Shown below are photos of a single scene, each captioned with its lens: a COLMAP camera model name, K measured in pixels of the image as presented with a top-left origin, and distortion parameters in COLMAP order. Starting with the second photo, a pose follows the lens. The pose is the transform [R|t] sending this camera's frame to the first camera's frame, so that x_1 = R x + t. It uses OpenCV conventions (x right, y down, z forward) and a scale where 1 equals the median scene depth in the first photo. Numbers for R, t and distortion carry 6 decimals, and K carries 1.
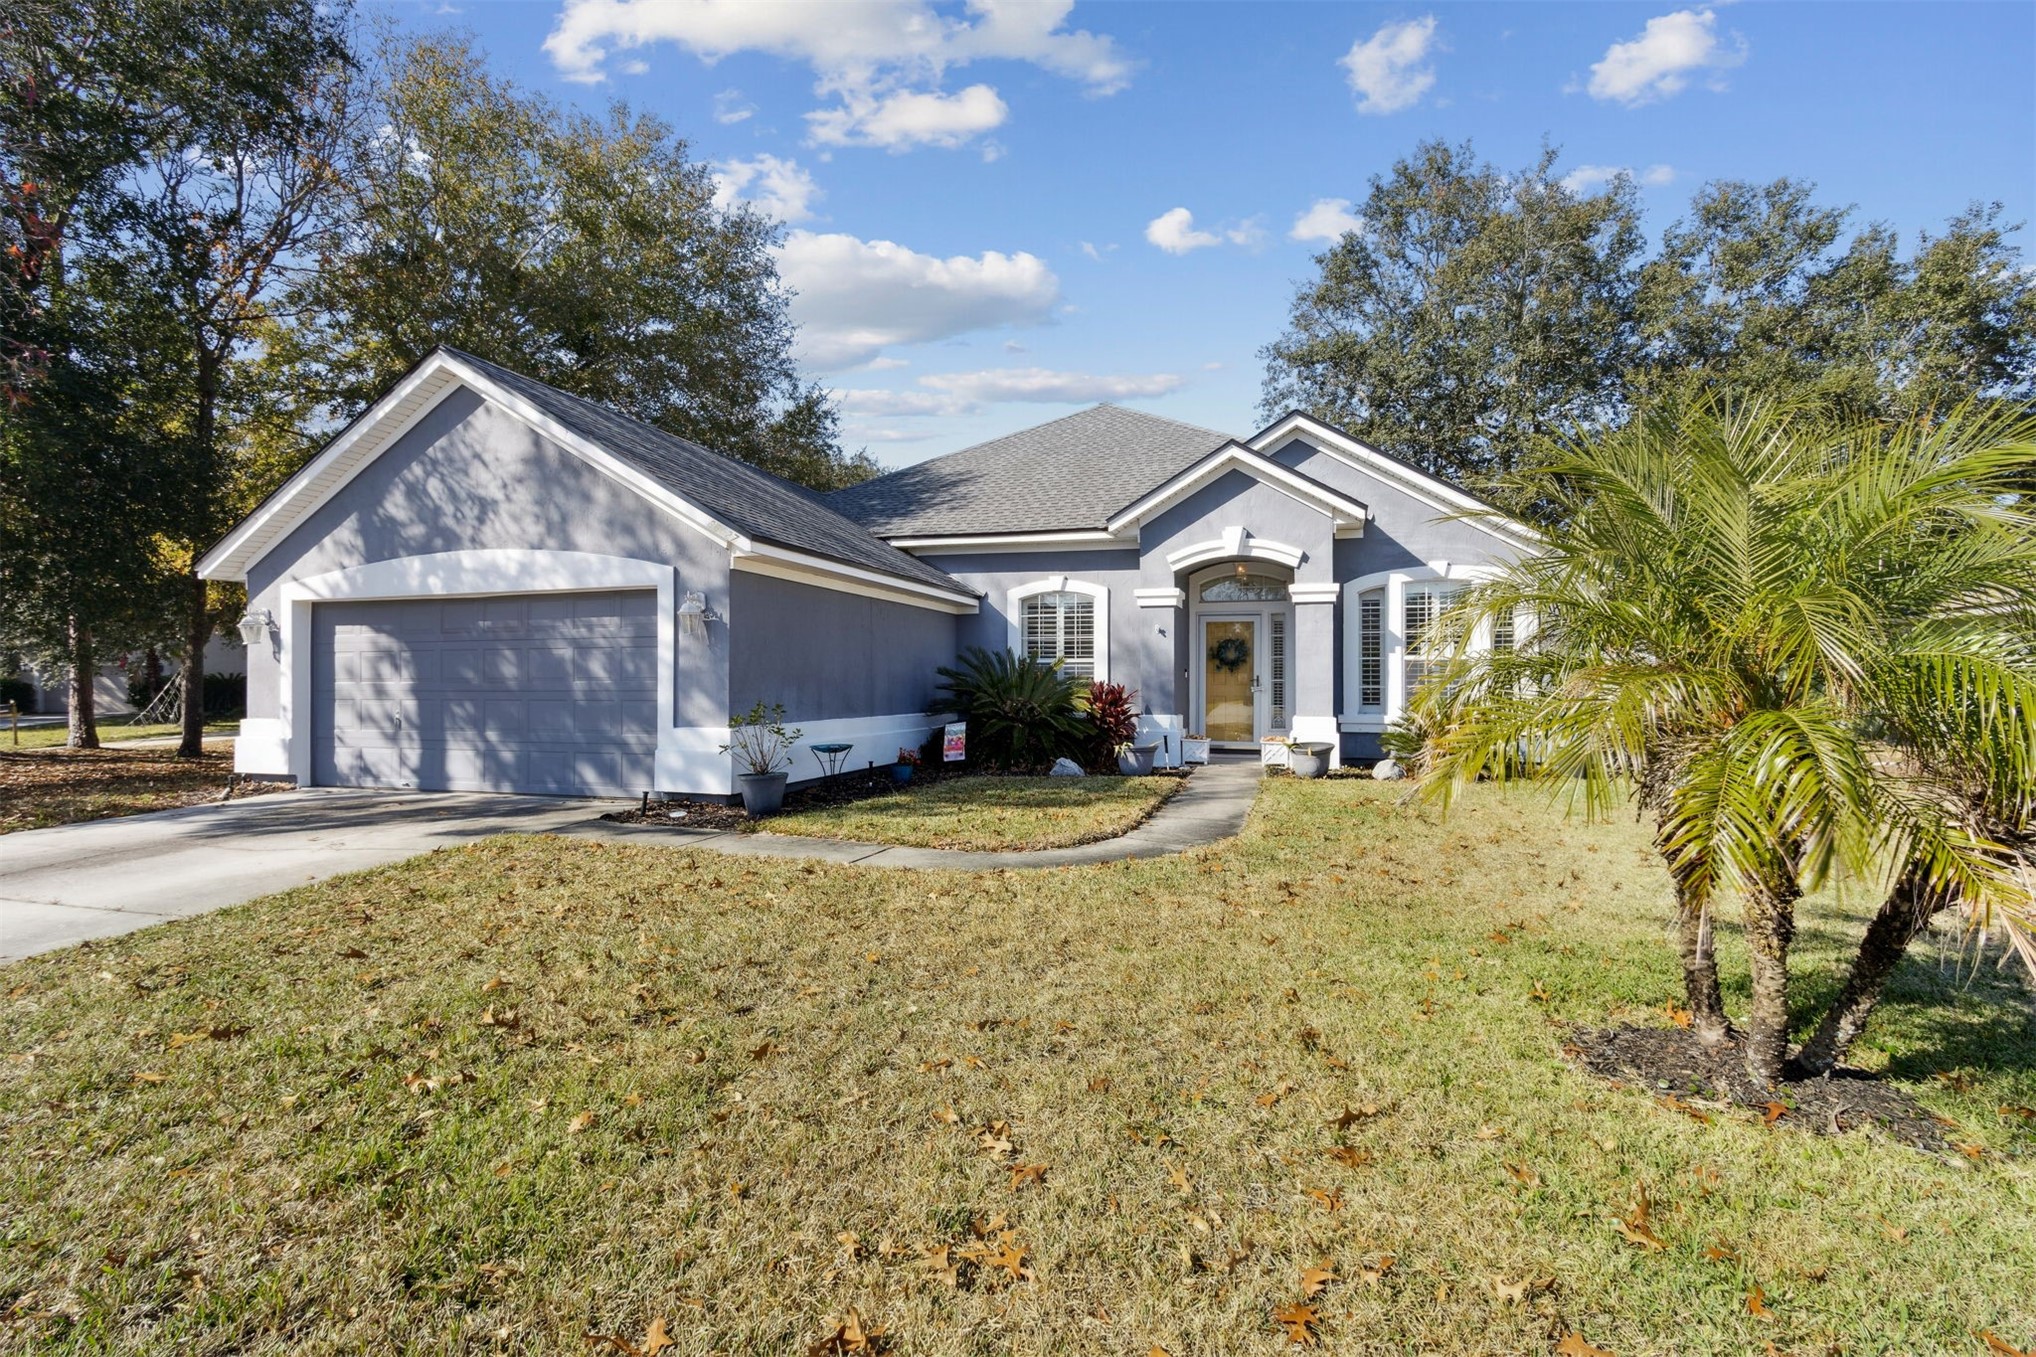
lens RADIAL K [[967.0, 0, 1013.2], [0, 967.0, 666.3], [0, 0, 1]] dist [0.001664, -0.000133]
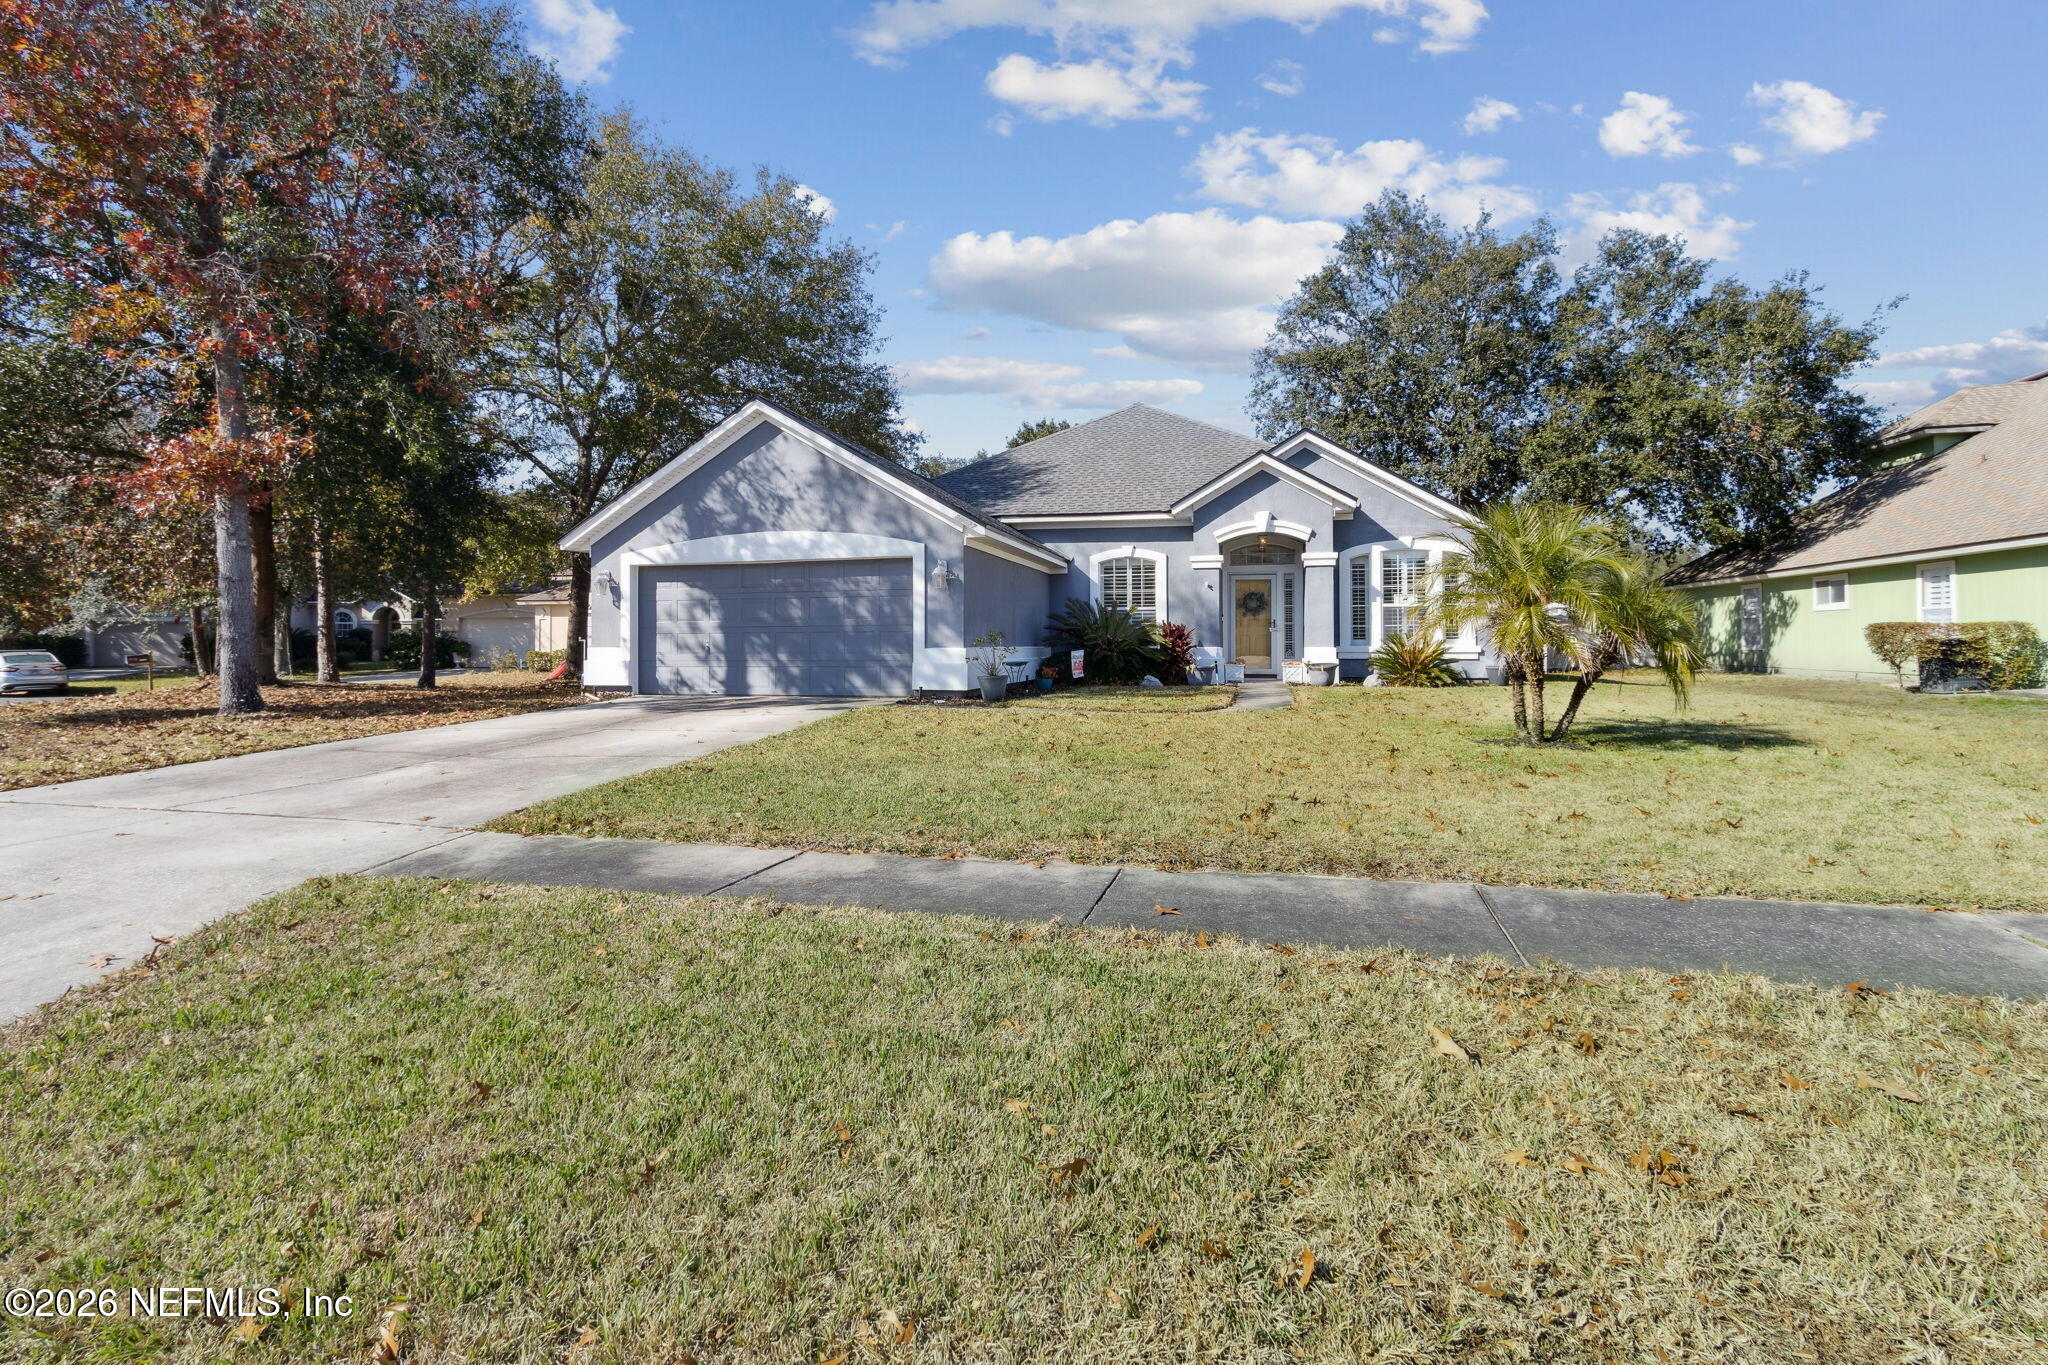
lens RADIAL K [[1025.0, 0, 998.9], [0, 1025.0, 623.0], [0, 0, 1]] dist [0.003092, 0.000288]
pose [[0.998718, -0.002633, 0.050559, -0.231118], [0.002836, 0.999988, -0.003944, 0.021853], [-0.050548, 0.004083, 0.998713, -0.466793]]
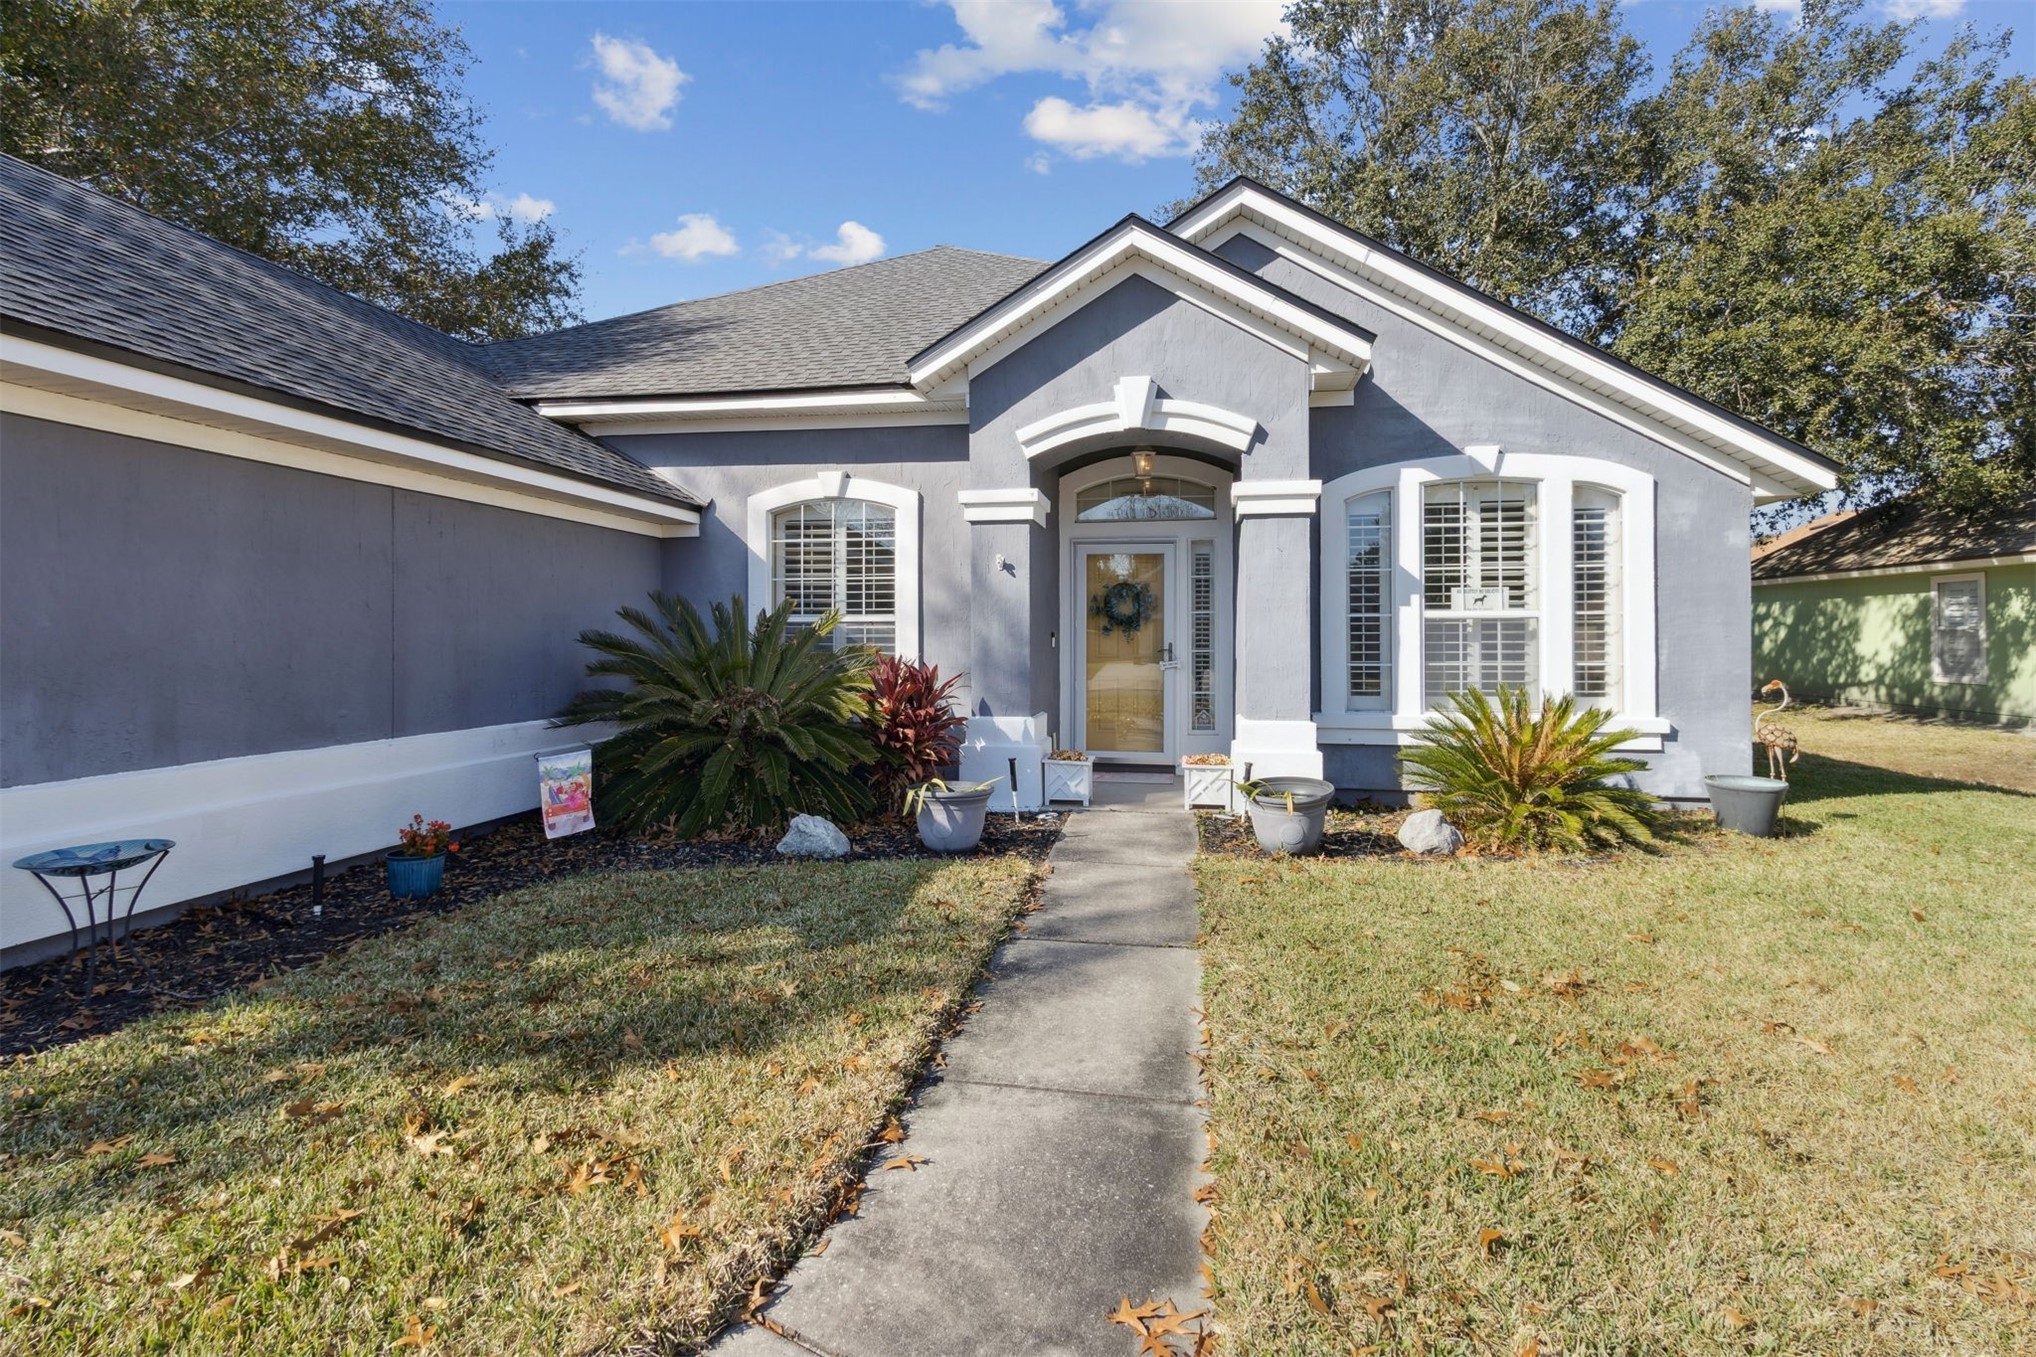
lens RADIAL K [[985.5, 0, 1015.6], [0, 985.5, 610.5], [0, 0, 1]] dist [-0.001855, -0.000073]
pose [[0.992663, -0.000161, 0.120917, 0.092686], [0.000954, 0.999978, -0.006504, -0.007390], [-0.120913, 0.006571, 0.992641, 0.451958]]
